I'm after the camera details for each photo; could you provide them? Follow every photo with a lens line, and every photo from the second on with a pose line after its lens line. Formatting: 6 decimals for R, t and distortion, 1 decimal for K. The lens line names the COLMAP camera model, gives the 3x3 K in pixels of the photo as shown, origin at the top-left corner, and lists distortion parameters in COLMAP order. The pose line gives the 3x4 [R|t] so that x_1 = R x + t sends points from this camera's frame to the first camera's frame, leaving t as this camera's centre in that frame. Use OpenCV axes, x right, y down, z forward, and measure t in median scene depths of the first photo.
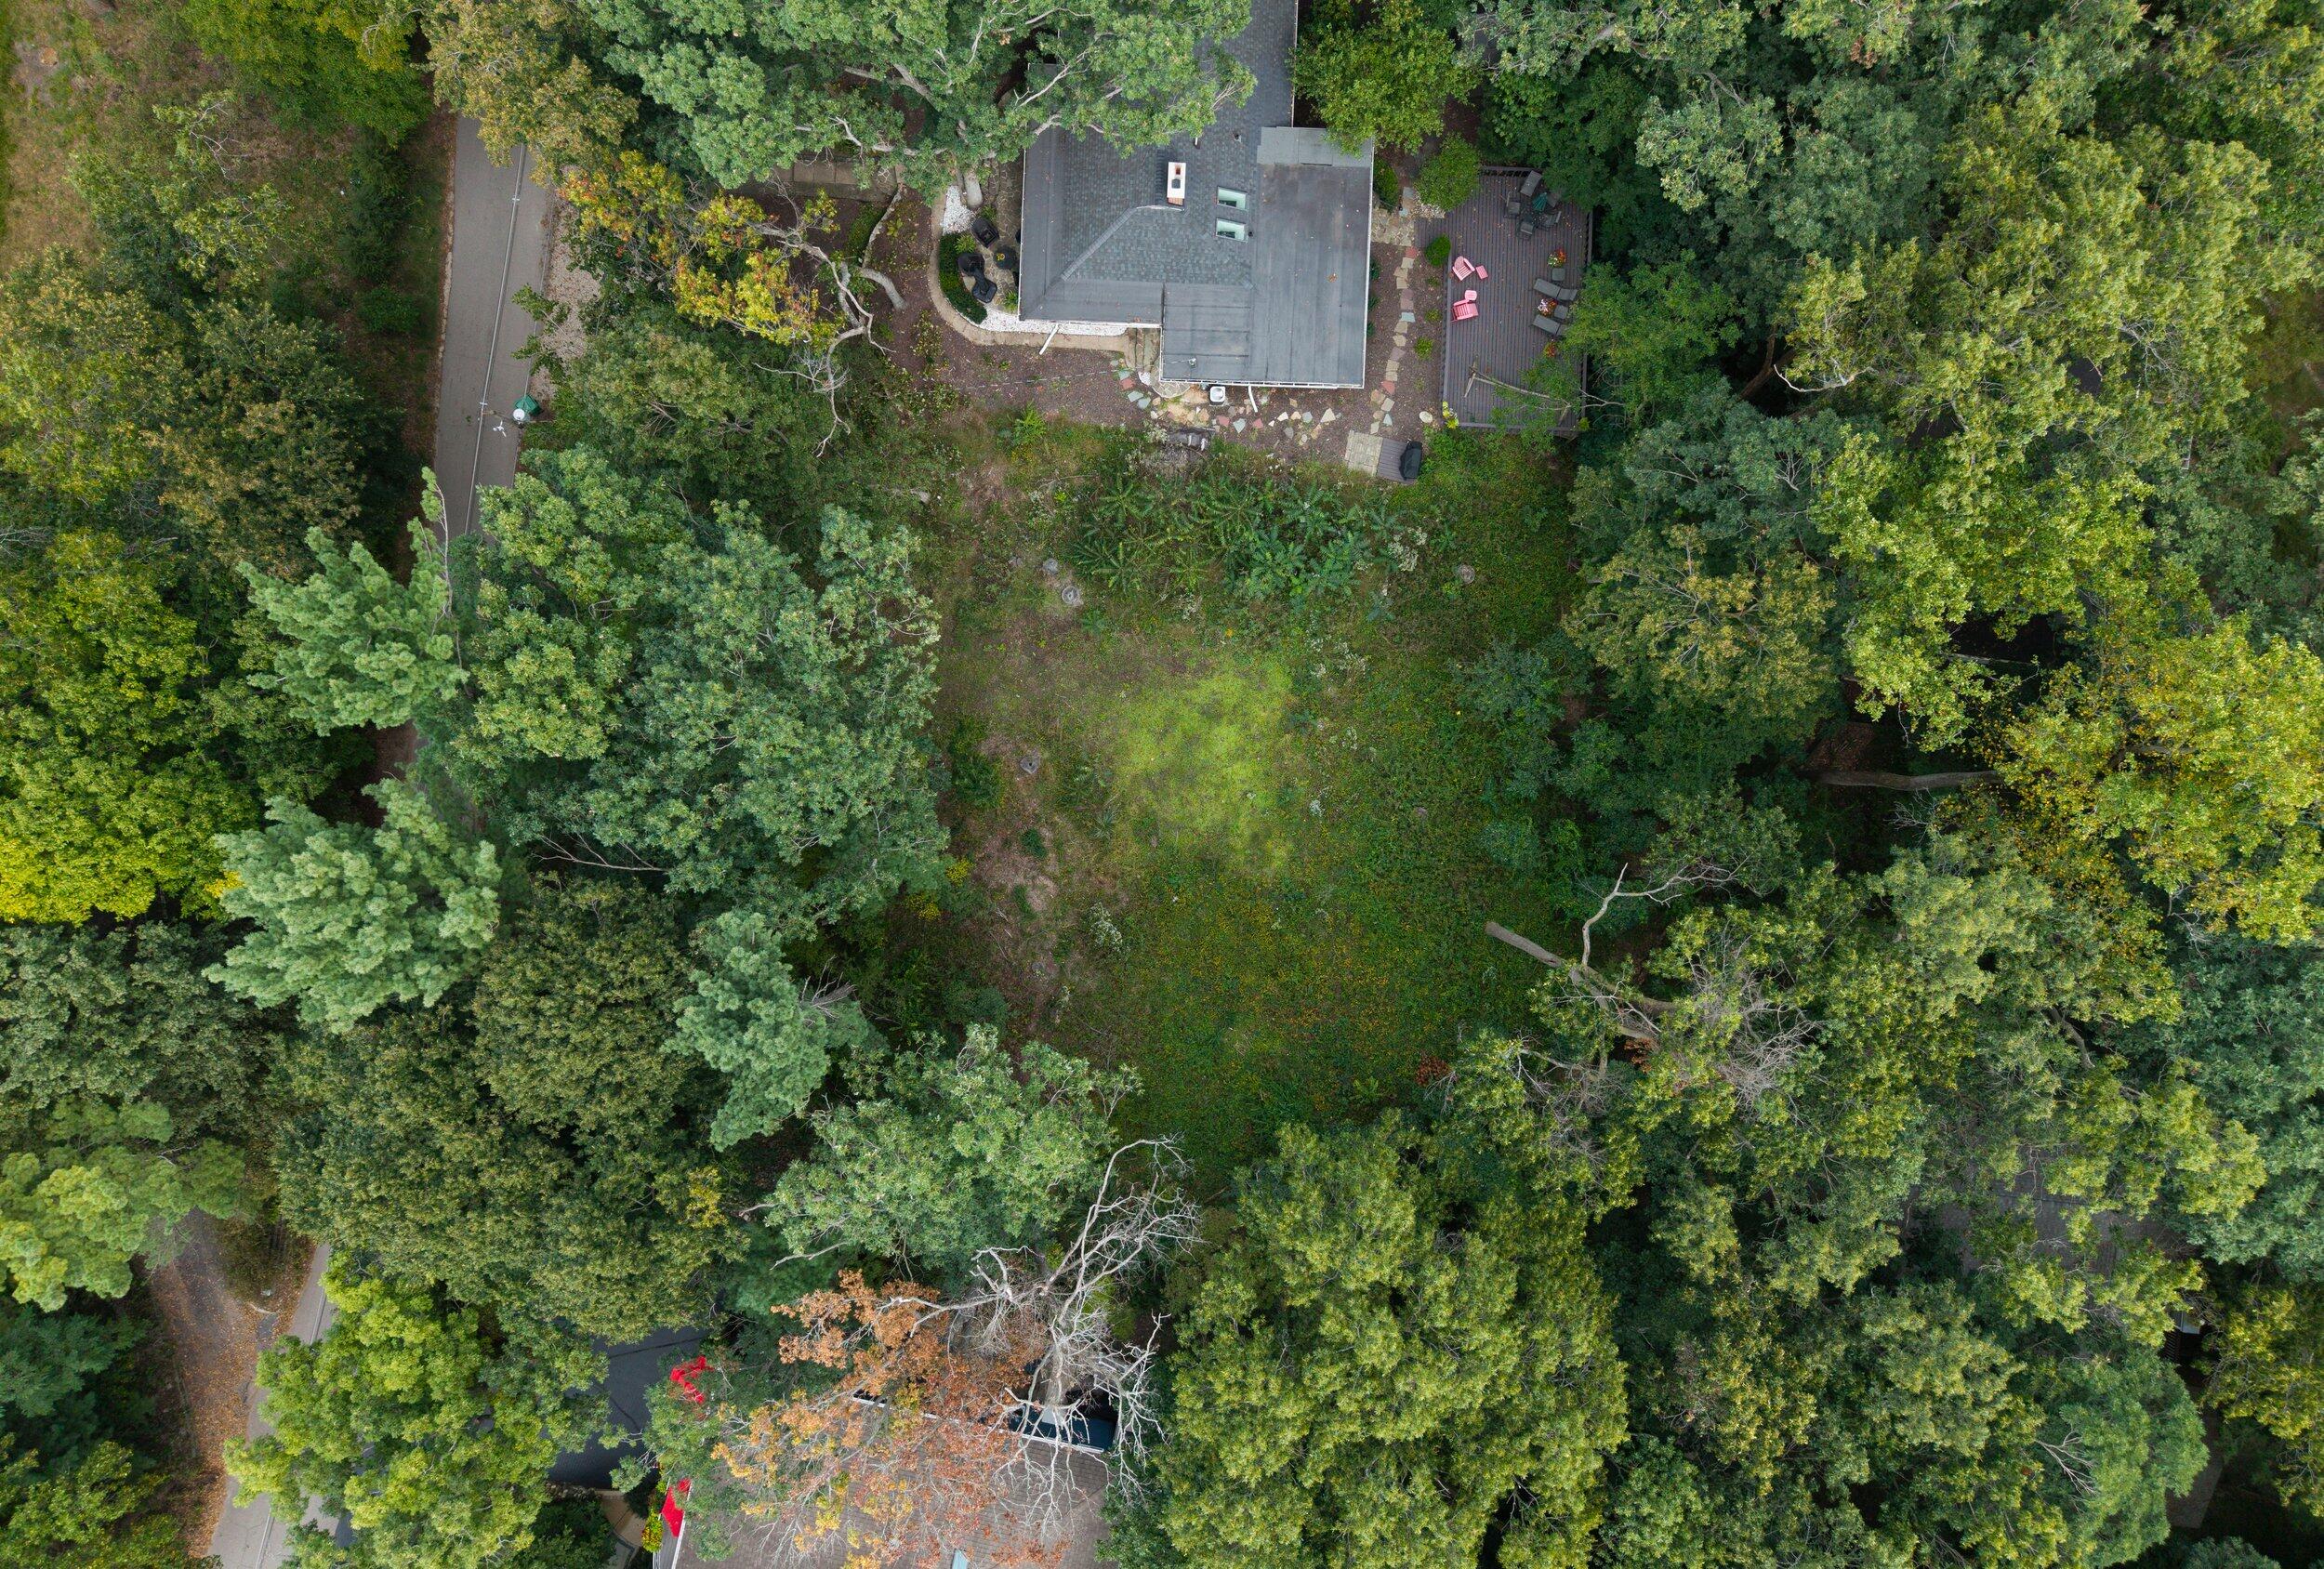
lens RADIAL K [[1597.8, 0, 1162.0], [0, 1597.8, 784.5], [0, 0, 1]] dist [0.007500, -0.000354]
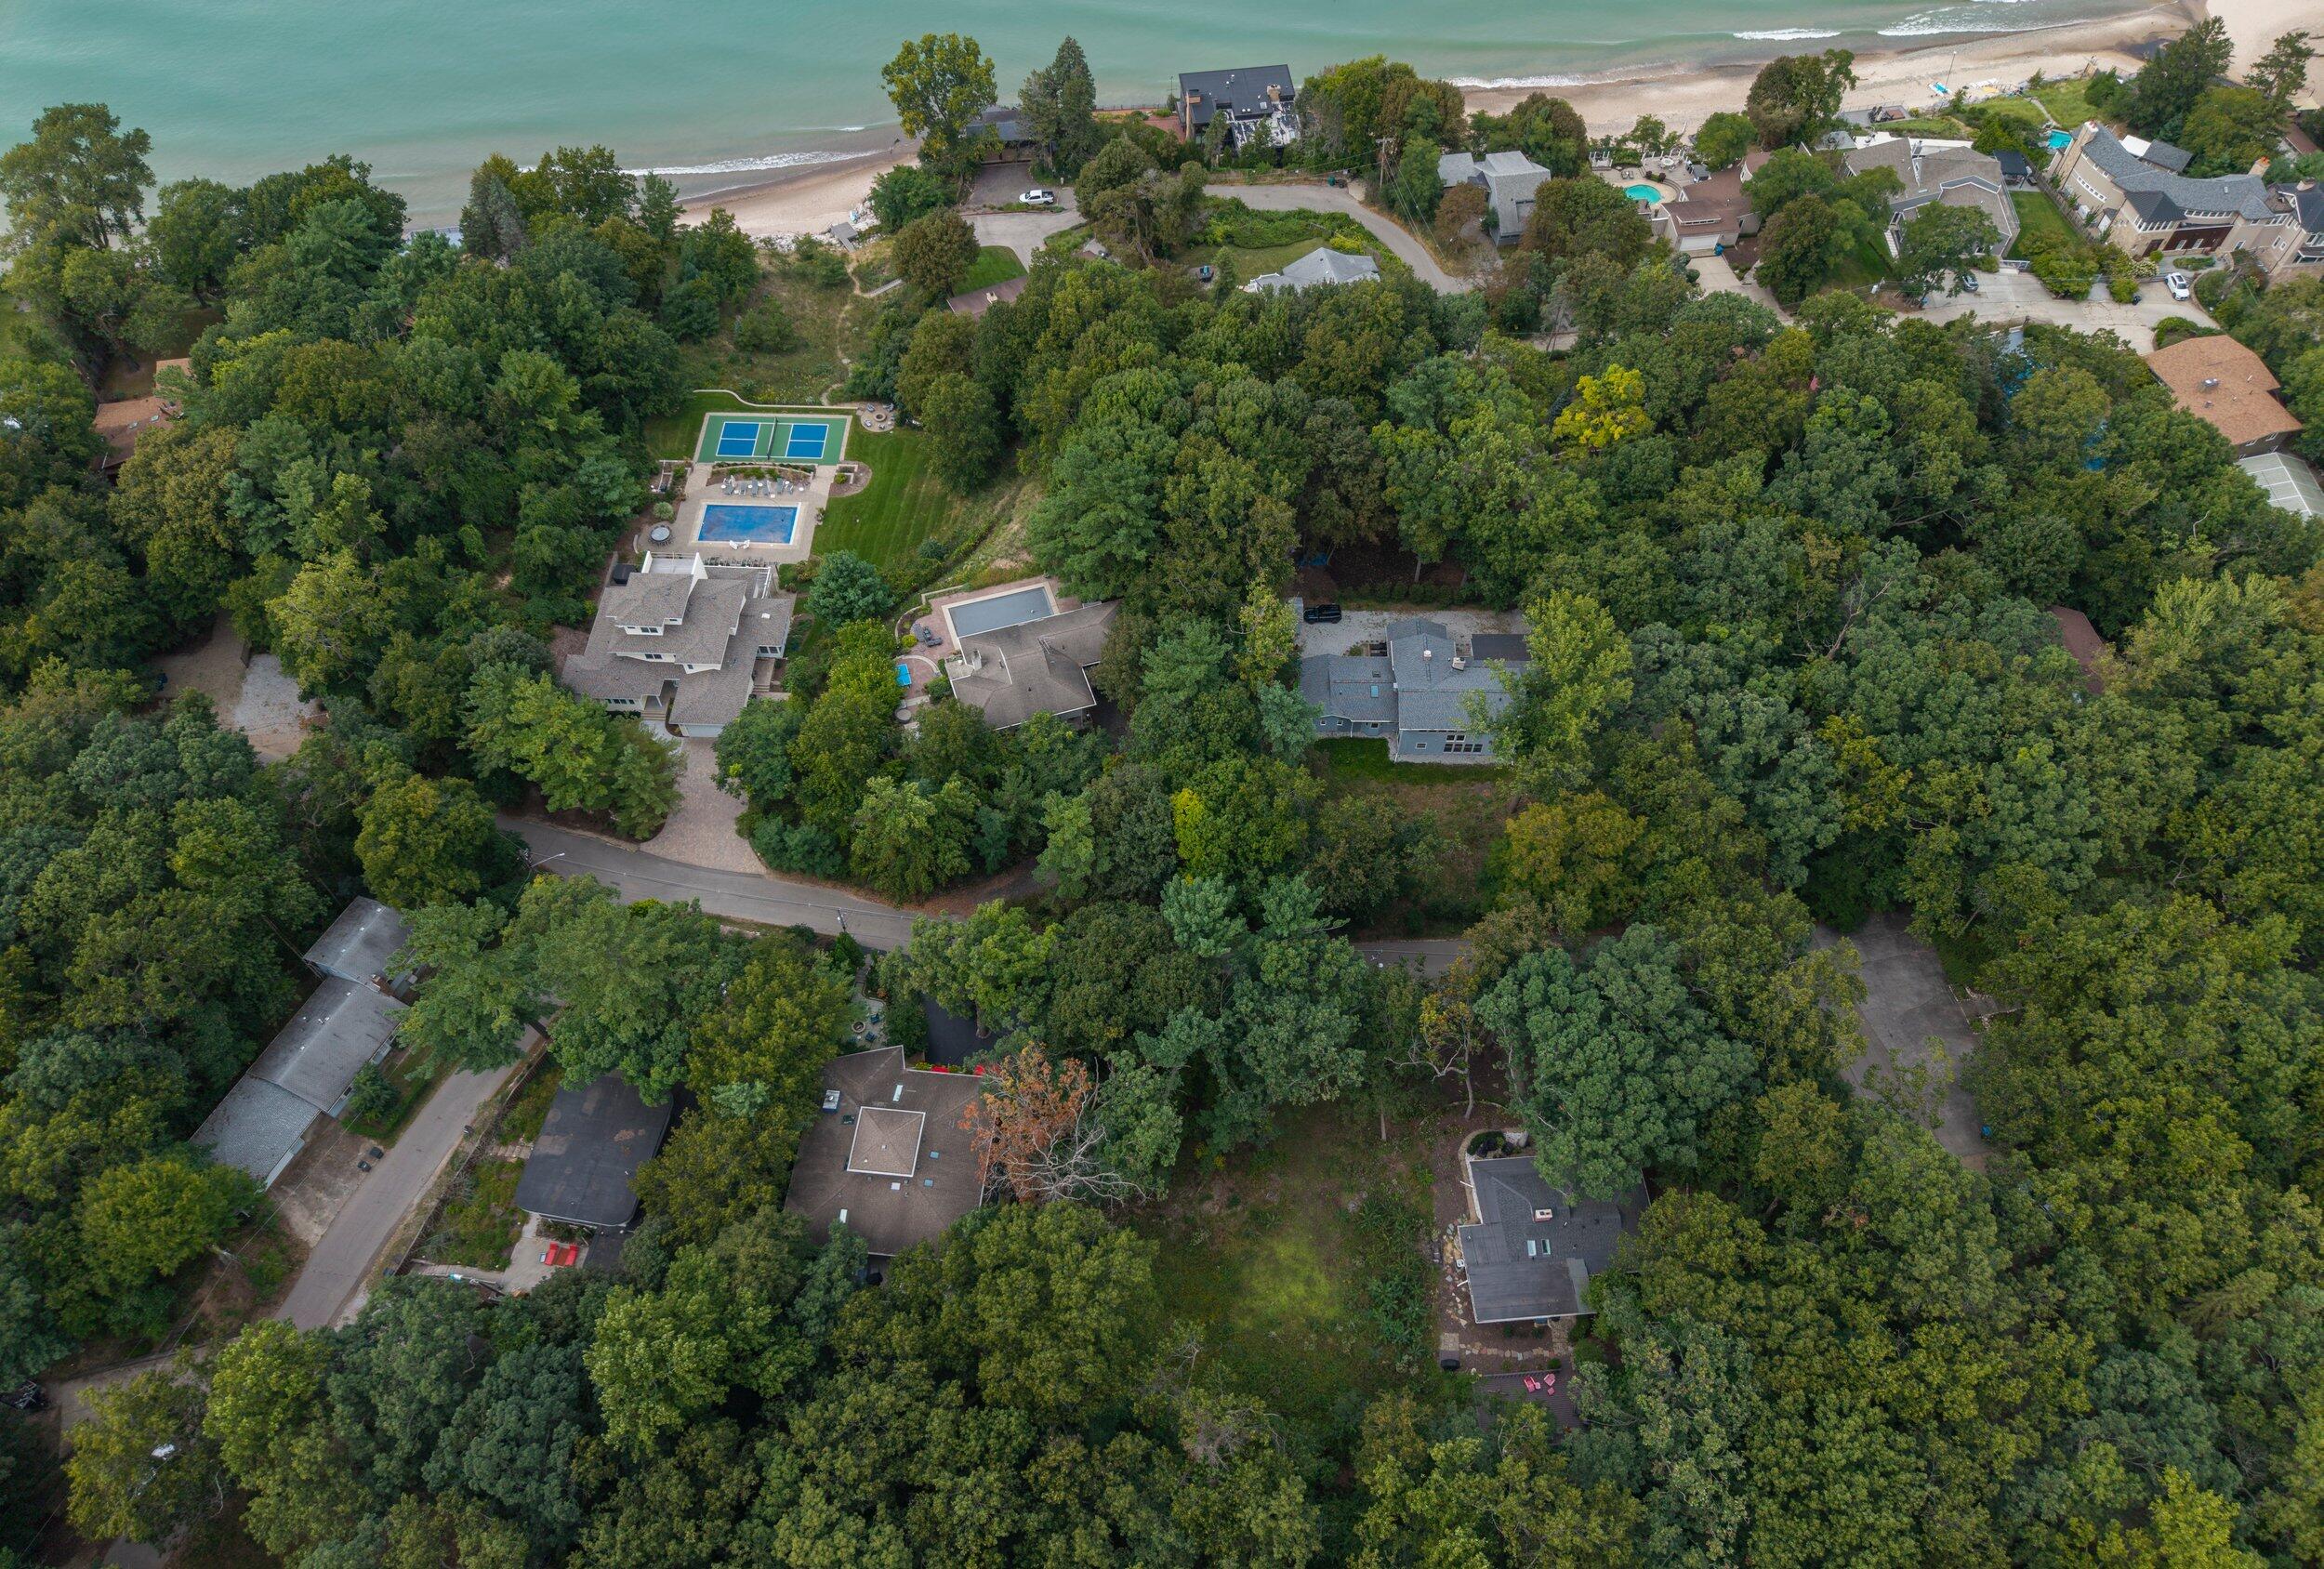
lens RADIAL K [[1672.0, 0, 1165.1], [0, 1672.0, 736.7], [0, 0, 1]] dist [0.064590, -0.000518]
pose [[0.118001, 0.796769, -0.592651, 0.752946], [-0.993010, 0.093011, -0.072671, 0.237962], [-0.002779, 0.597084, 0.802174, -1.193353]]
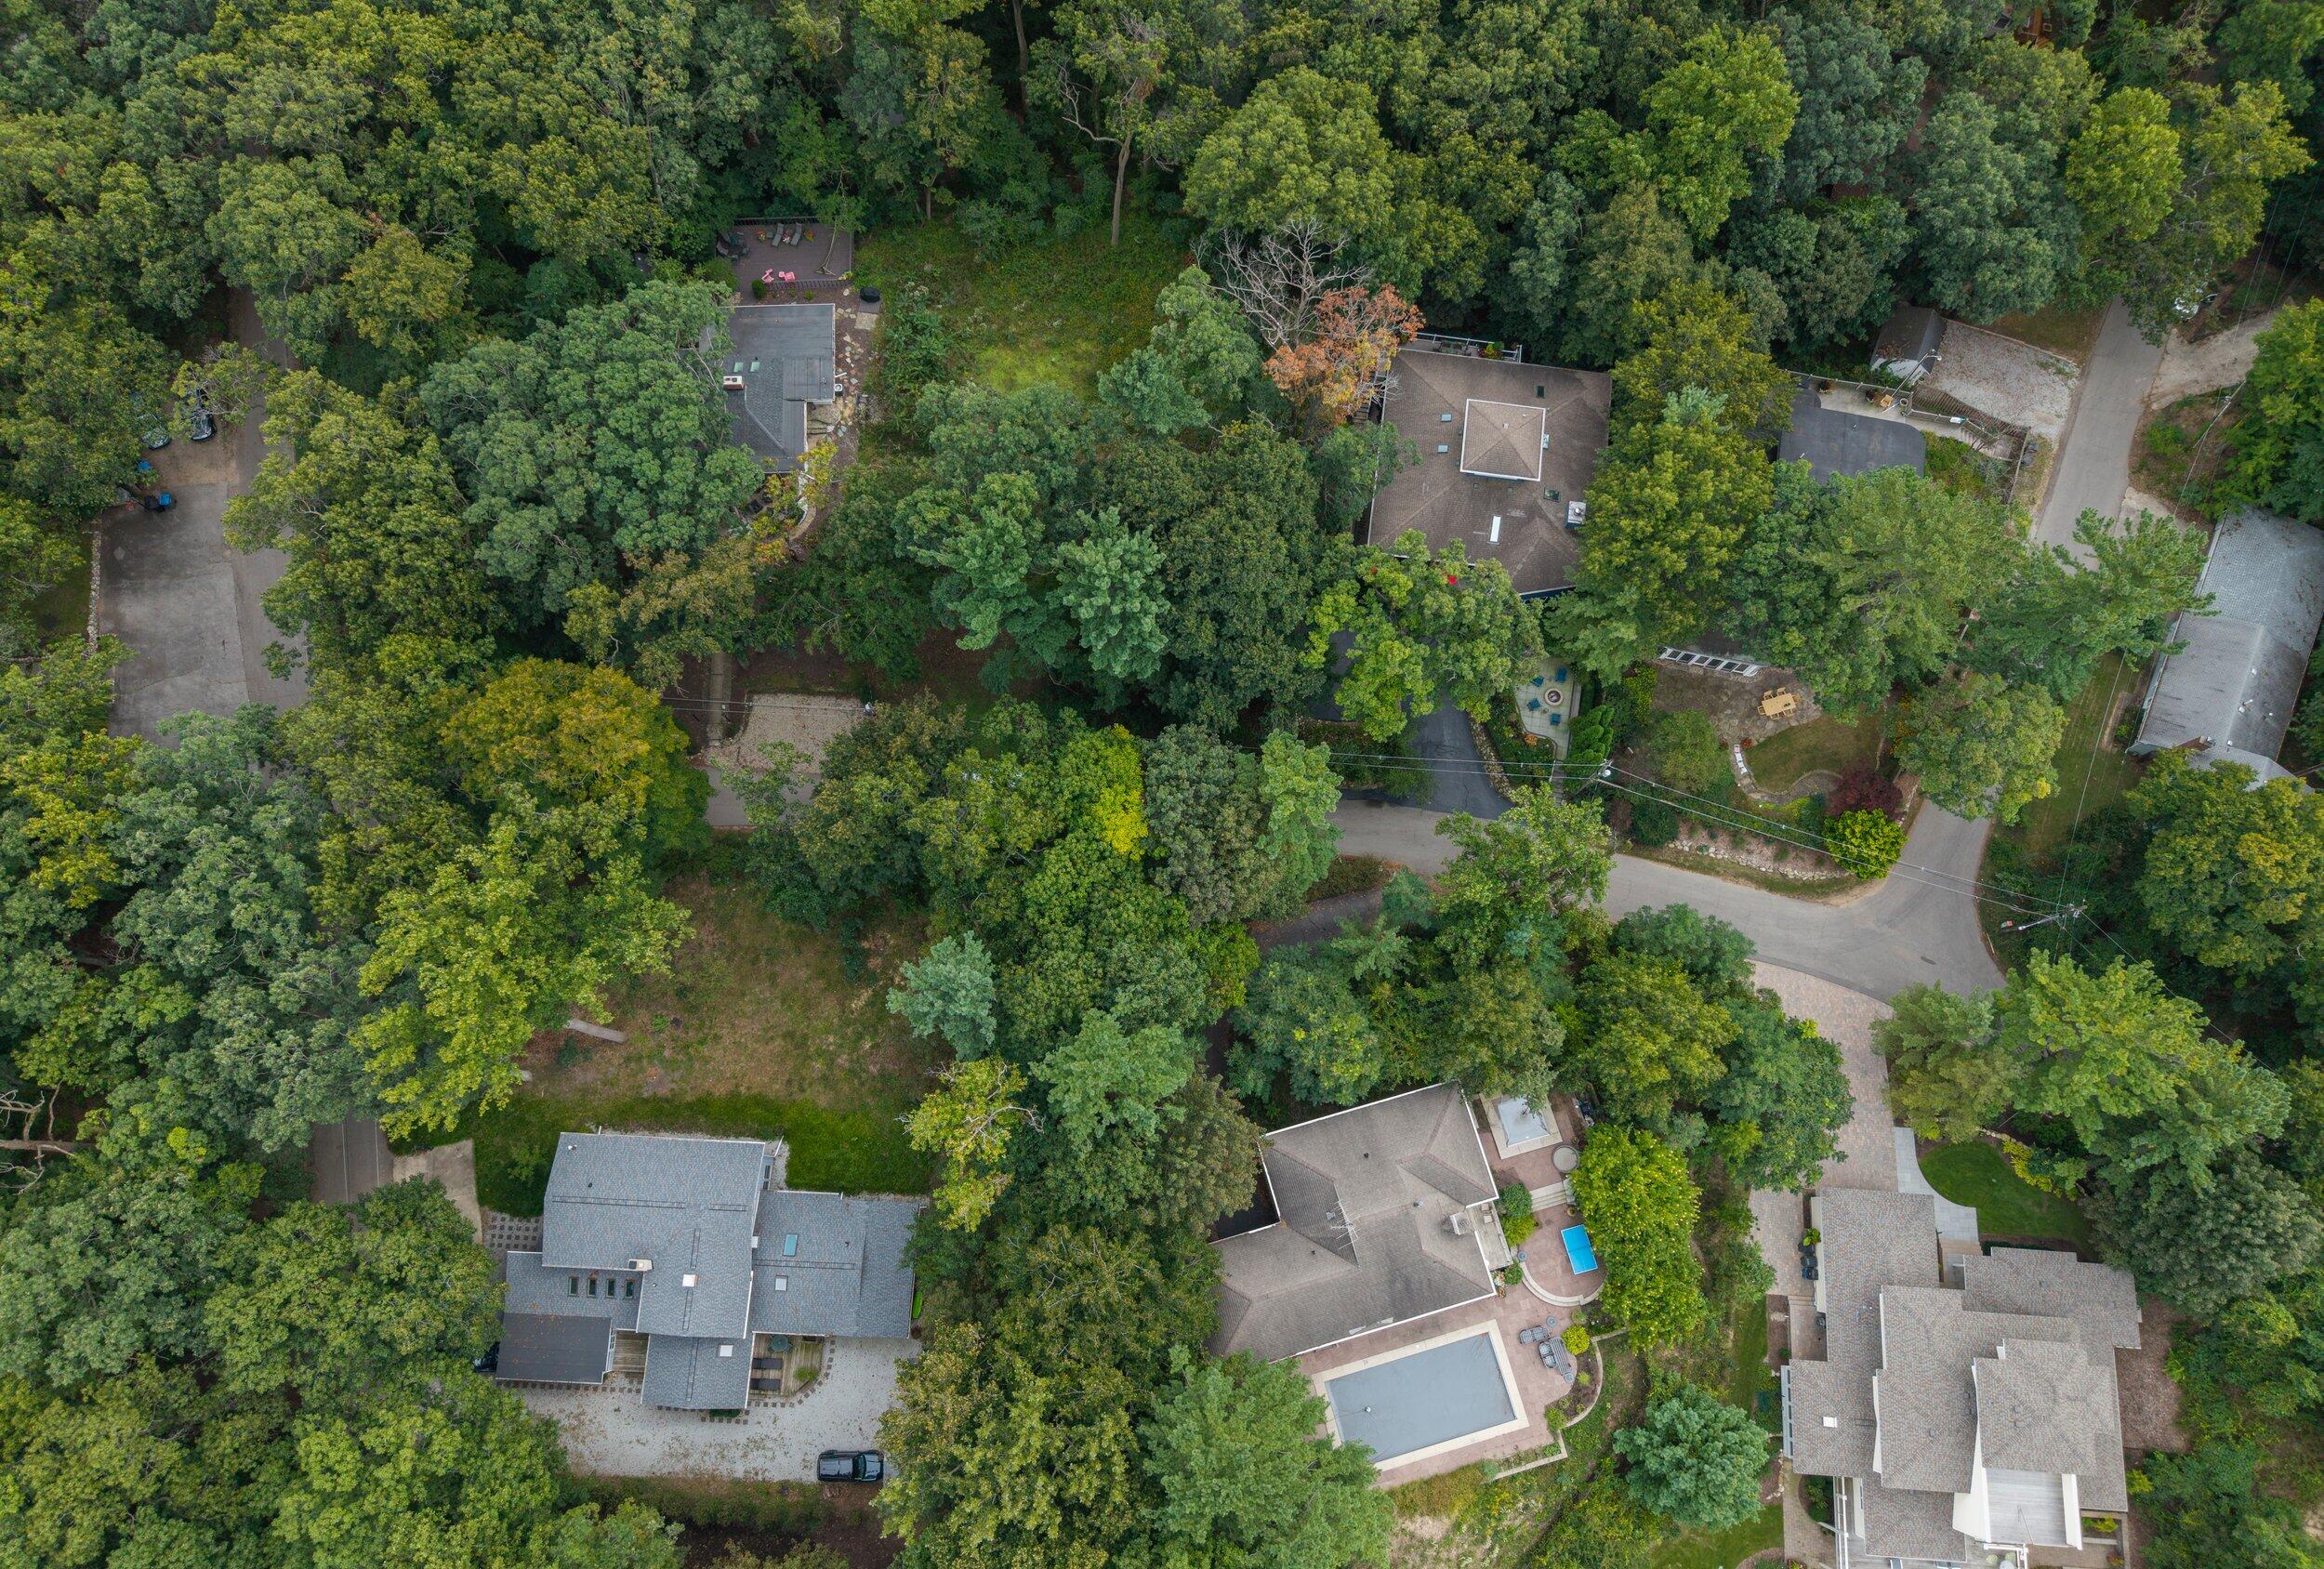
lens RADIAL K [[1597.8, 0, 1162.0], [0, 1597.8, 784.5], [0, 0, 1]] dist [0.007500, -0.000354]
pose [[-0.086219, -0.958425, 0.272009, -0.957520], [0.996087, -0.077607, 0.042281, 0.018158], [-0.019413, 0.274590, 0.961366, -0.683153]]
